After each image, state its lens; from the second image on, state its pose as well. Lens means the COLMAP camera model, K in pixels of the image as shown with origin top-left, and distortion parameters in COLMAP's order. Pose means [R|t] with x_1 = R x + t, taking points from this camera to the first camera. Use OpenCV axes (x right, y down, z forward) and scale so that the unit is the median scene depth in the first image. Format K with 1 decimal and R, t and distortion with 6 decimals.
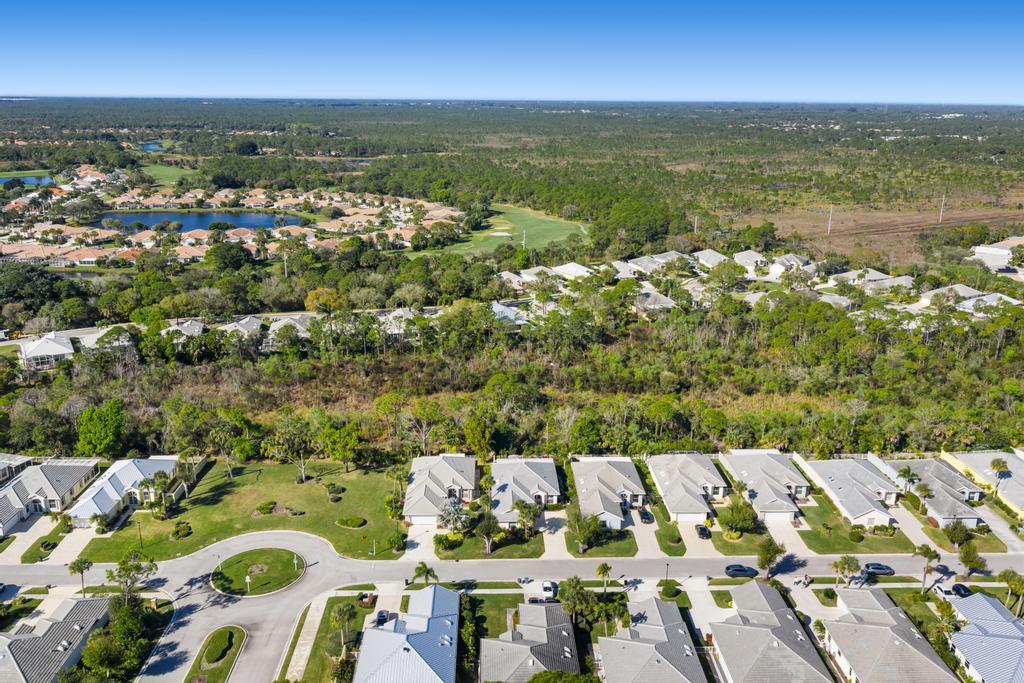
lens RADIAL K [[842.8, 0, 516.3], [0, 842.8, 316.9], [0, 0, 1]] dist [0.005076, -0.007704]
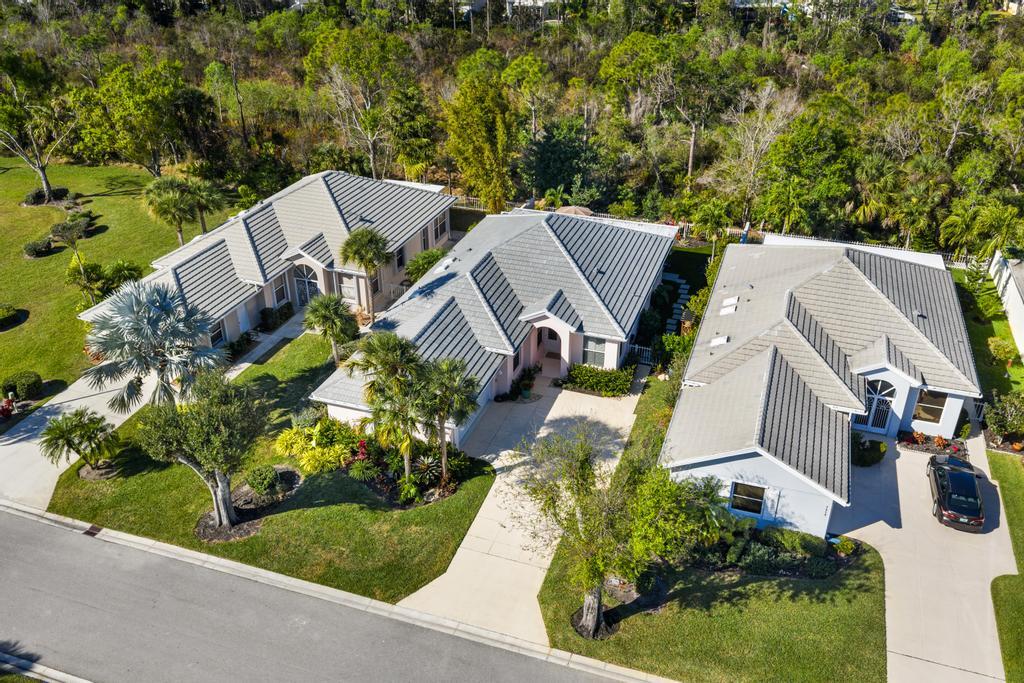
lens RADIAL K [[849.0, 0, 512.0], [0, 849.0, 341.5], [0, 0, 1]] dist [0.006641, -0.005209]
pose [[0.932992, 0.167199, -0.318700, 0.107504], [-0.081725, 0.960826, 0.264828, 0.147094], [0.350494, -0.221036, 0.910108, 0.764482]]
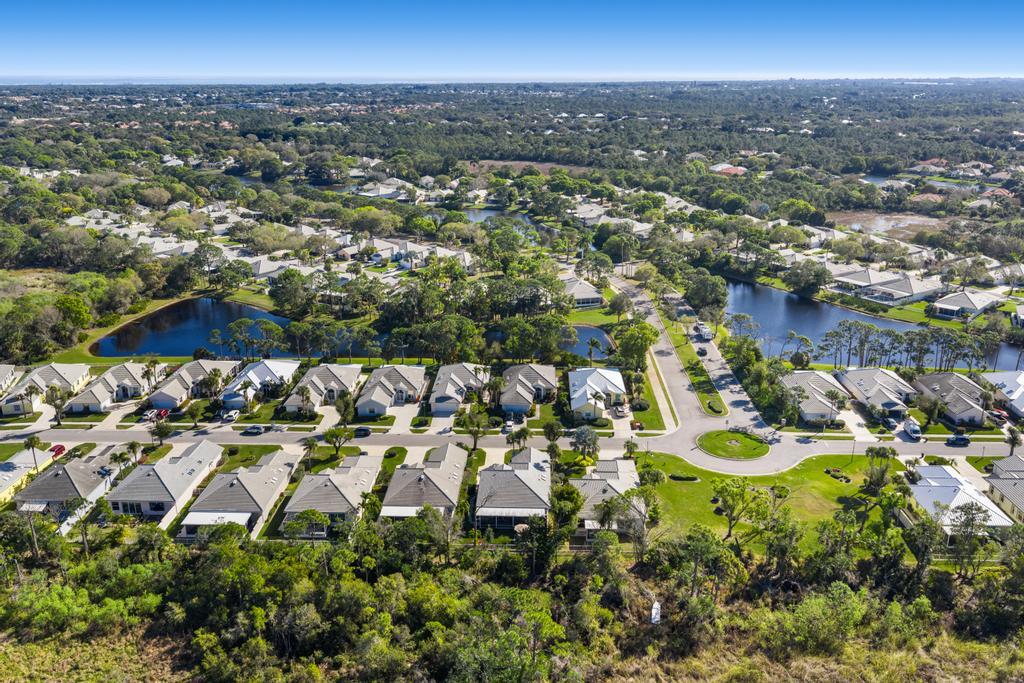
lens RADIAL K [[842.8, 0, 516.3], [0, 842.8, 316.9], [0, 0, 1]] dist [0.005076, -0.007704]
pose [[-0.997947, -0.025299, 0.058839, -0.043578], [0.007725, 0.864426, 0.502701, -0.458075], [-0.063580, 0.502123, -0.862456, 1.824026]]
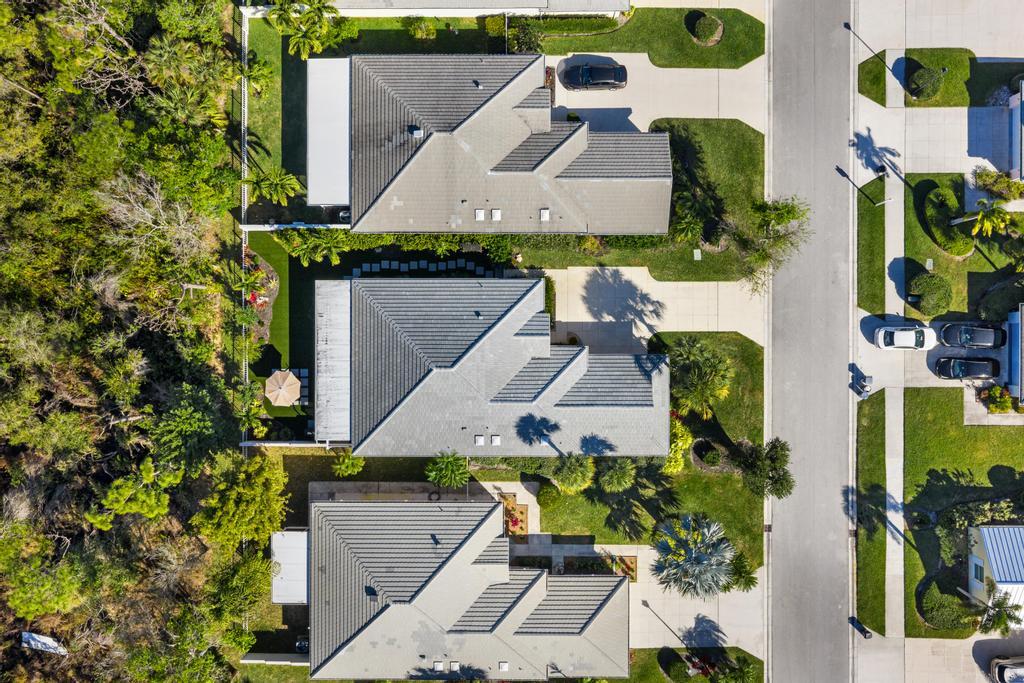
lens RADIAL K [[849.0, 0, 512.0], [0, 849.0, 341.5], [0, 0, 1]] dist [0.006641, -0.005209]
pose [[0.034543, -0.999385, -0.006098, 0.026140], [0.255412, 0.002929, 0.966828, -0.172696], [-0.966215, -0.034955, 0.255356, 0.942588]]
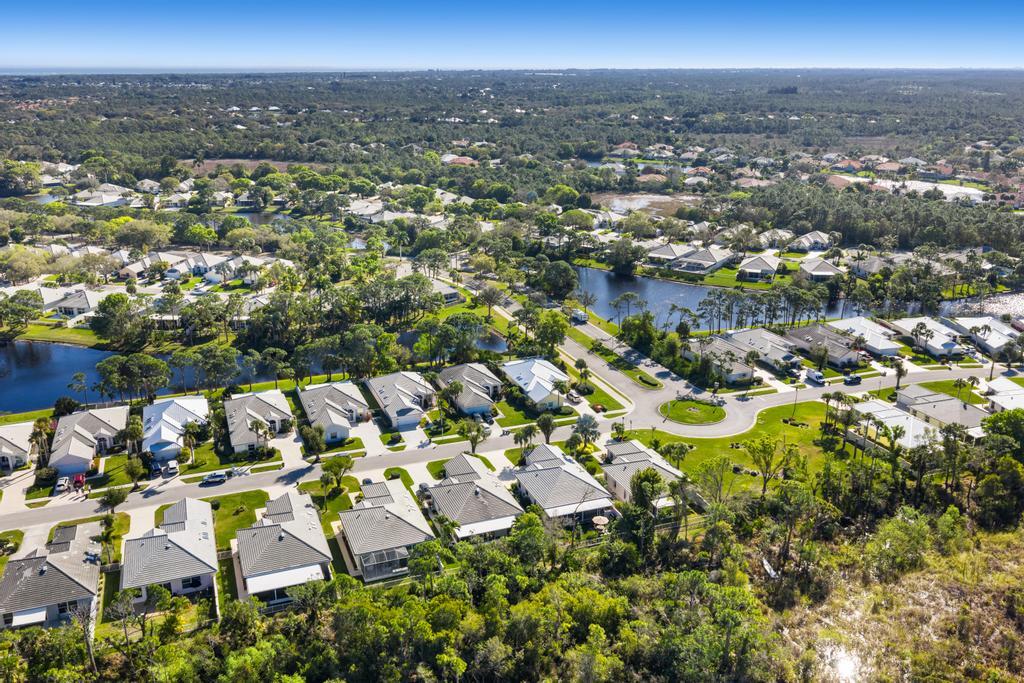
lens RADIAL K [[849.0, 0, 512.0], [0, 849.0, 341.5], [0, 0, 1]] dist [0.006641, -0.005209]
pose [[-0.943536, 0.092444, -0.318110, 0.361326], [-0.090495, 0.851821, 0.515957, -0.433999], [0.318670, 0.515611, -0.795358, 1.754697]]
